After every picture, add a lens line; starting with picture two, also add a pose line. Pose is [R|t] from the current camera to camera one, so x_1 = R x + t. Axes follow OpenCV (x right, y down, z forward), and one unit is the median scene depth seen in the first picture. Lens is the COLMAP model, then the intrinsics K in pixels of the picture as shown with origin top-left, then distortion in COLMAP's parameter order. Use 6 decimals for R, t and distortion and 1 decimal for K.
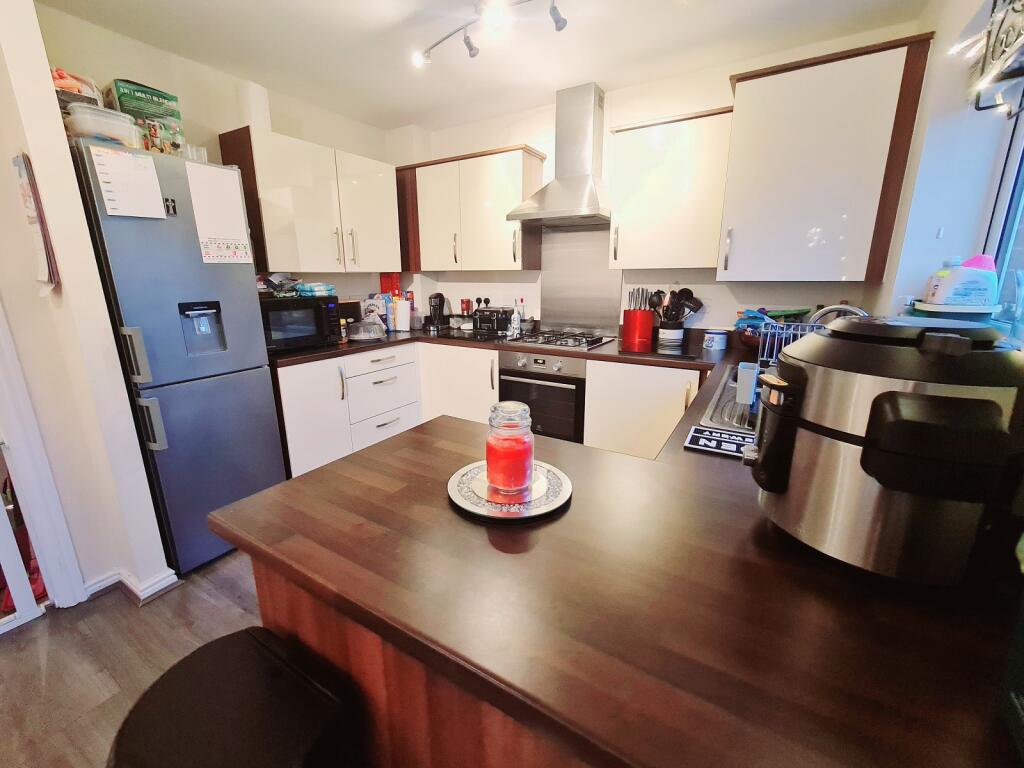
lens RADIAL K [[419.7, 0, 512.0], [0, 419.7, 384.0], [0, 0, 1]] dist [-0.008581, 0.001131]
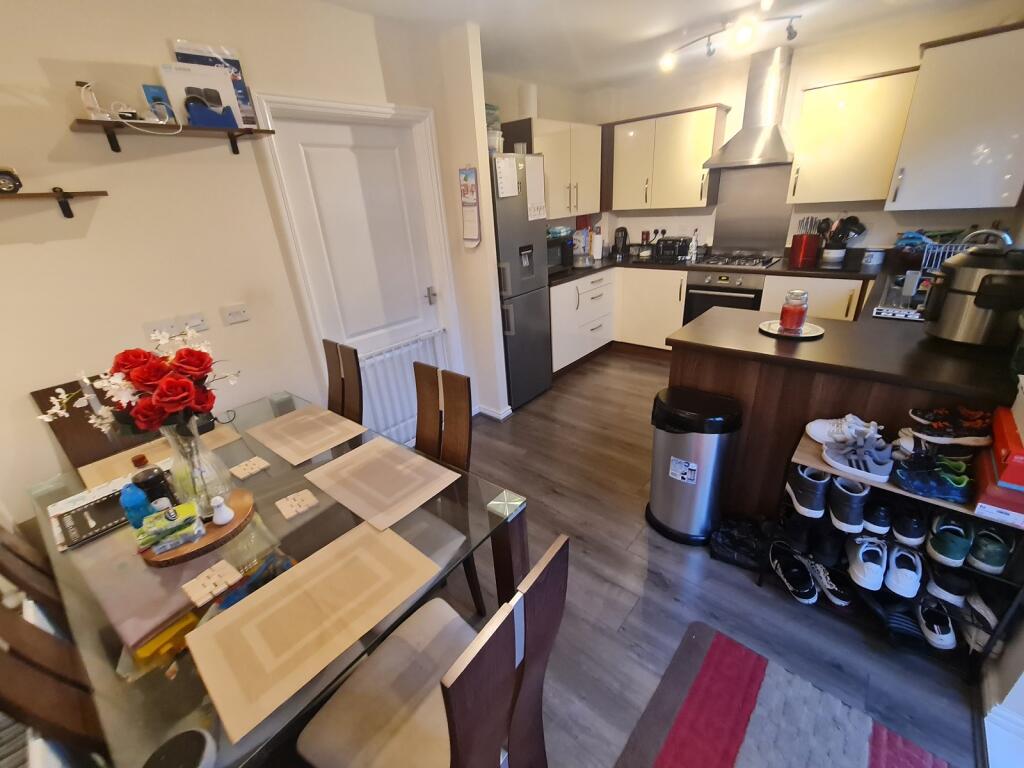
lens RADIAL K [[419.7, 0, 512.0], [0, 419.7, 384.0], [0, 0, 1]] dist [-0.008581, 0.001131]
pose [[0.982414, 0.013106, -0.186253, -0.341325], [0.018367, 0.985912, 0.166254, 0.044464], [0.185808, -0.166751, 0.968333, -0.481287]]
